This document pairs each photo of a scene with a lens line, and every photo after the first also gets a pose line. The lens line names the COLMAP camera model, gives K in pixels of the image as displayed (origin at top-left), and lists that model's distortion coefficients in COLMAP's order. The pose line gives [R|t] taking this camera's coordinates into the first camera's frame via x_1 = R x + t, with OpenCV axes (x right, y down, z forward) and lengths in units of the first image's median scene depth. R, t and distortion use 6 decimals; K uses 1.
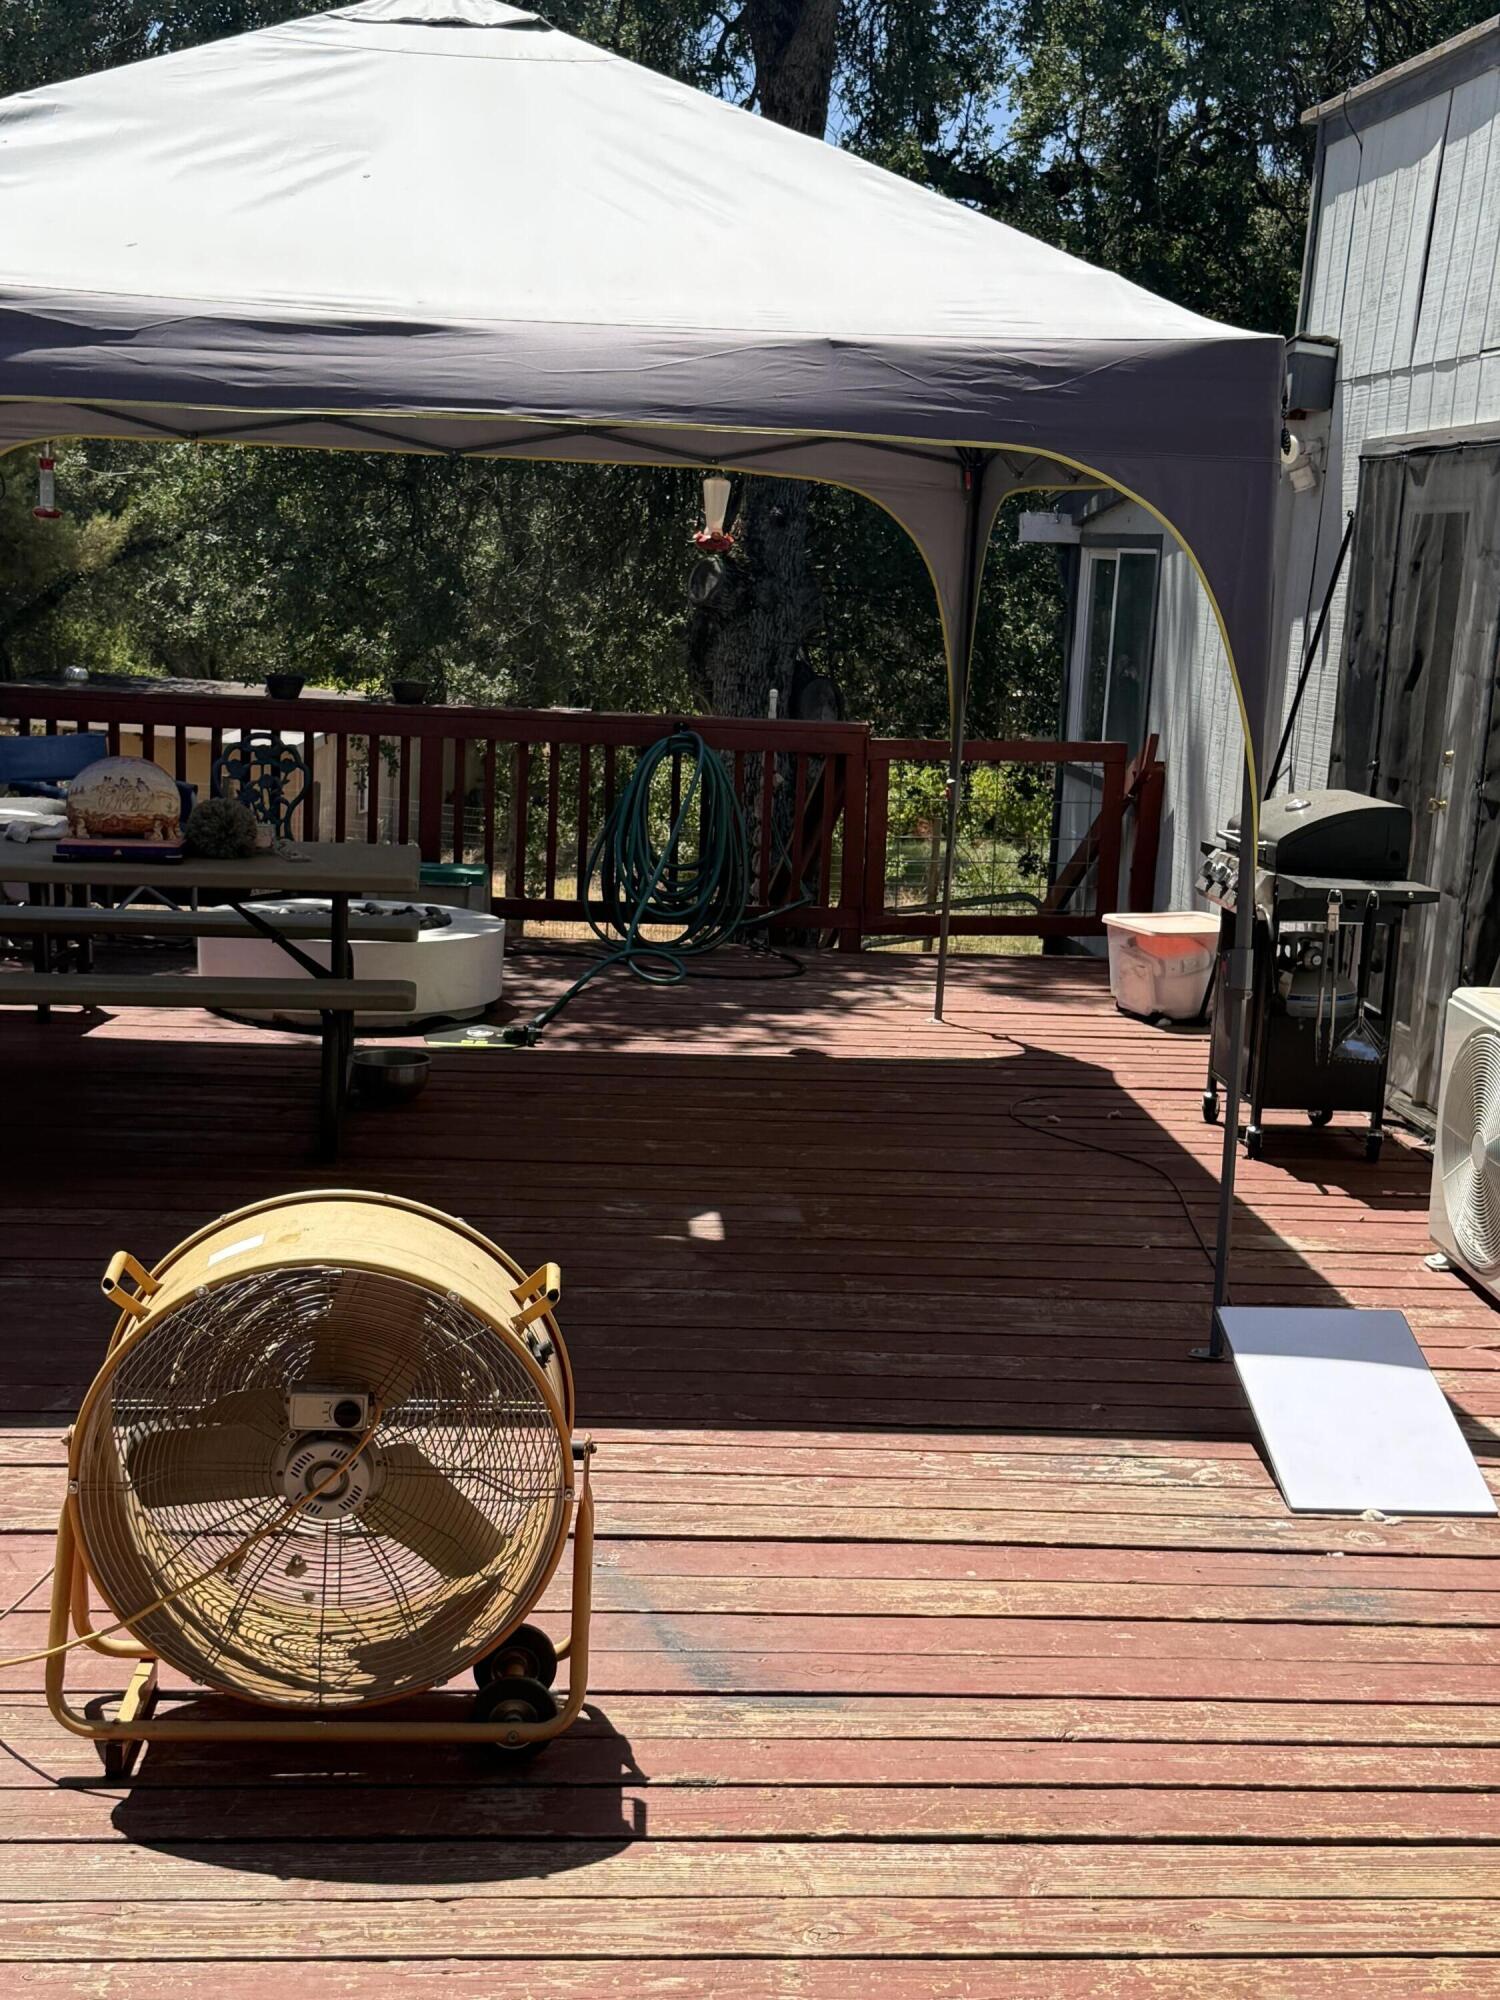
lens RADIAL K [[2534.8, 0, 750.7], [0, 2534.8, 994.5], [0, 0, 1]] dist [0.068576, 0.000000]
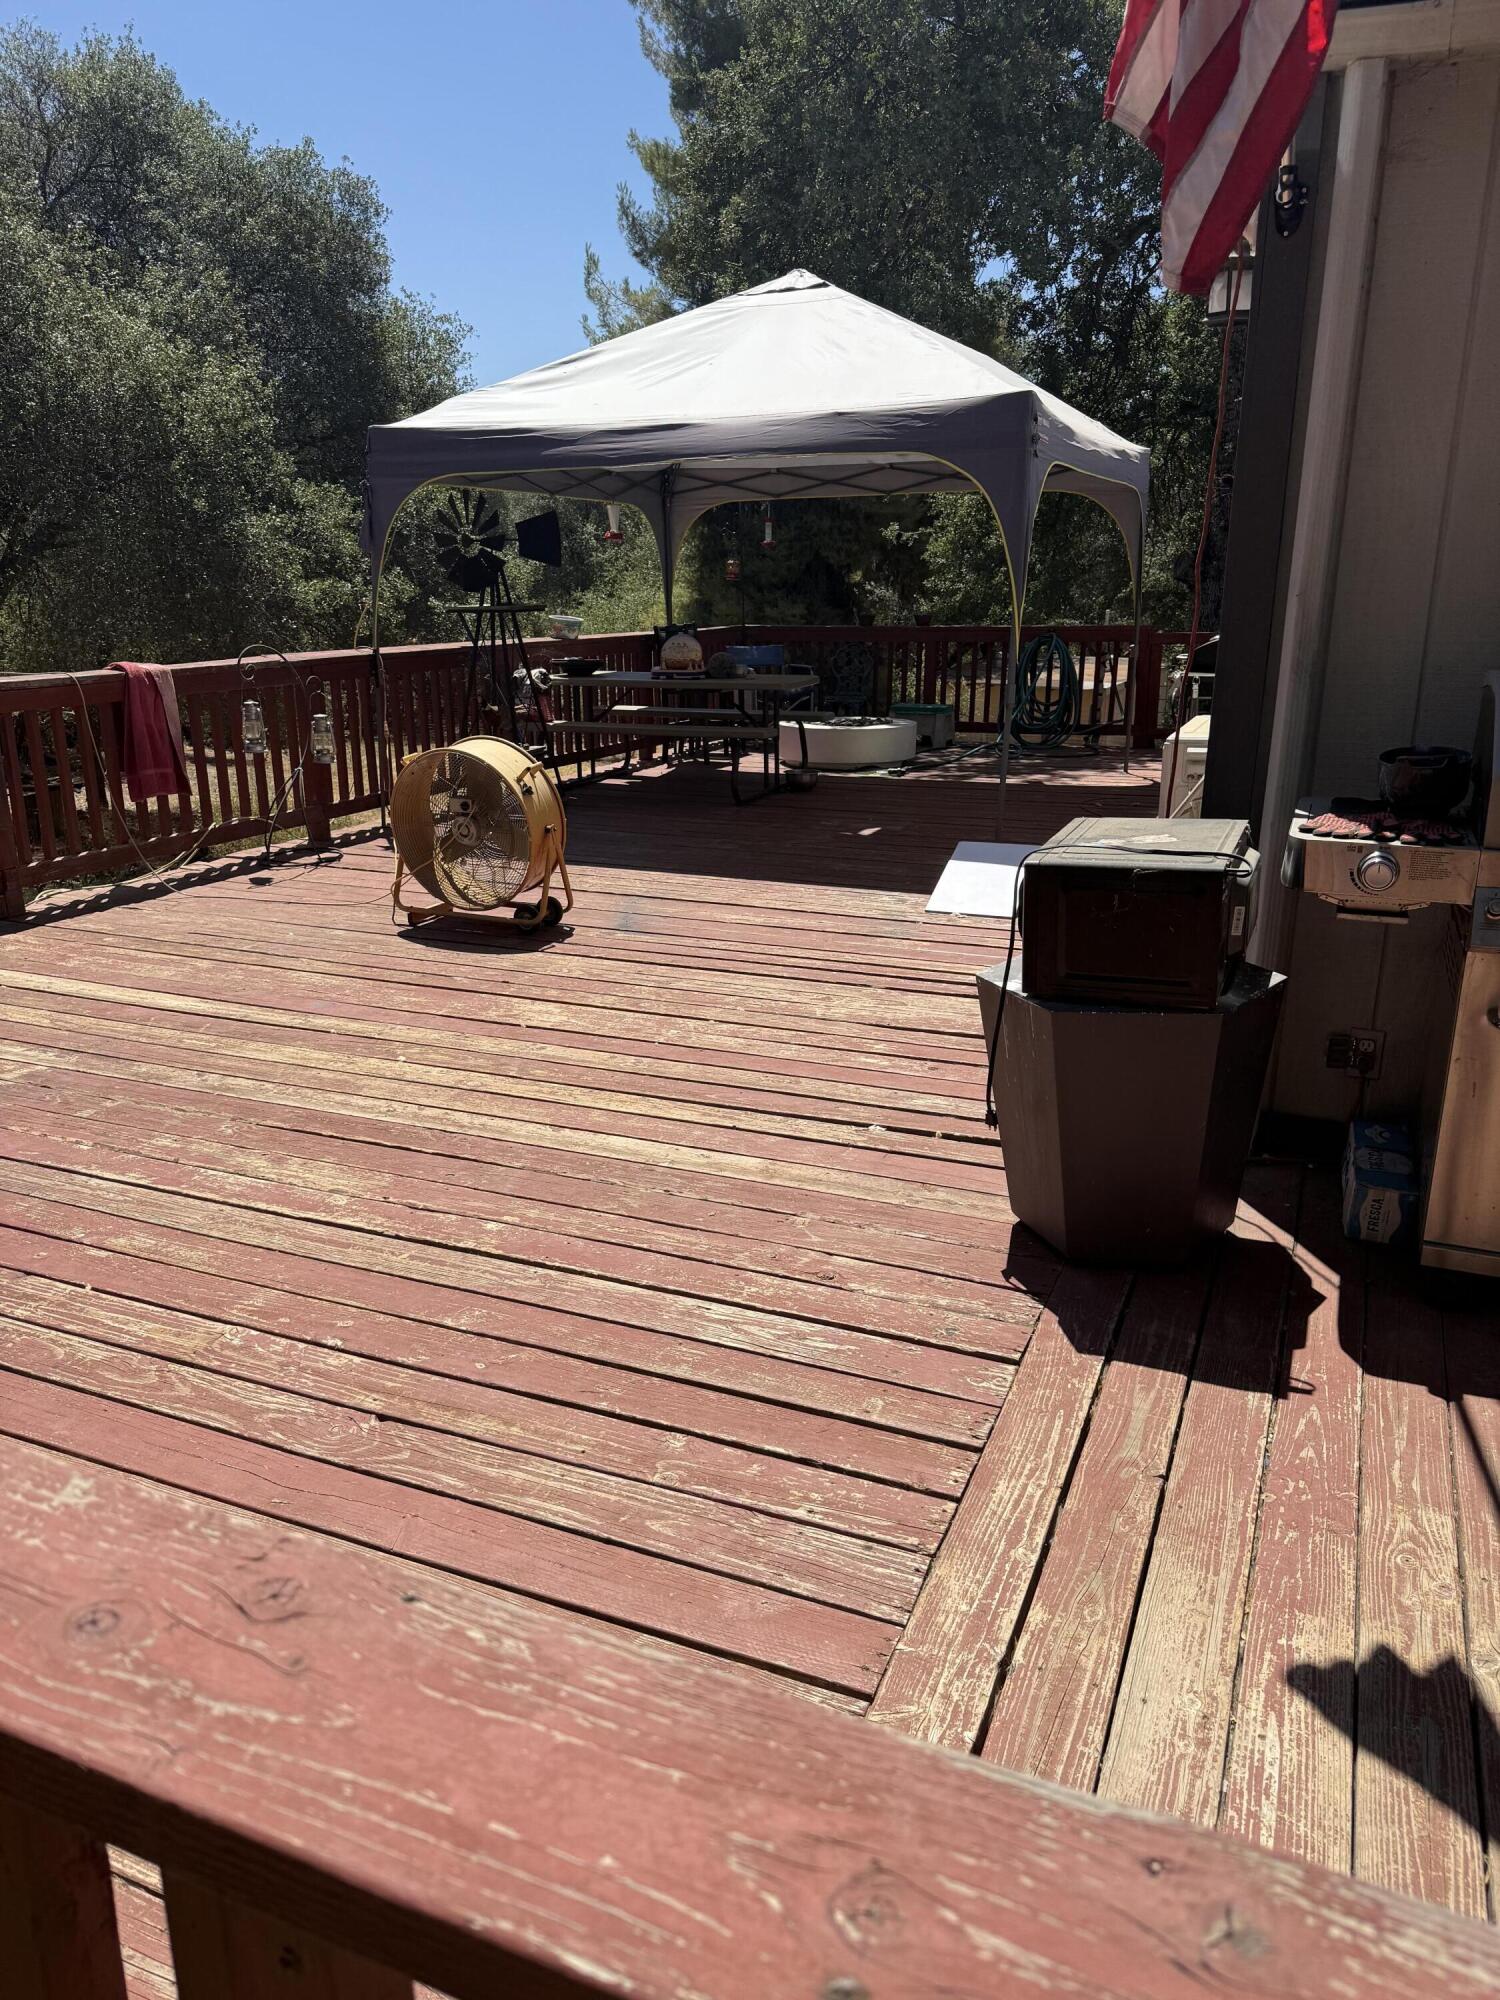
lens RADIAL K [[1417.3, 0, 746.7], [0, 1417.3, 1009.3], [0, 0, 1]] dist [0.046387, -0.023794]
pose [[0.875653, 0.087359, -0.474974, 0.880209], [-0.036565, 0.992673, 0.115165, 0.186078], [0.481554, -0.083477, 0.872432, -0.289856]]
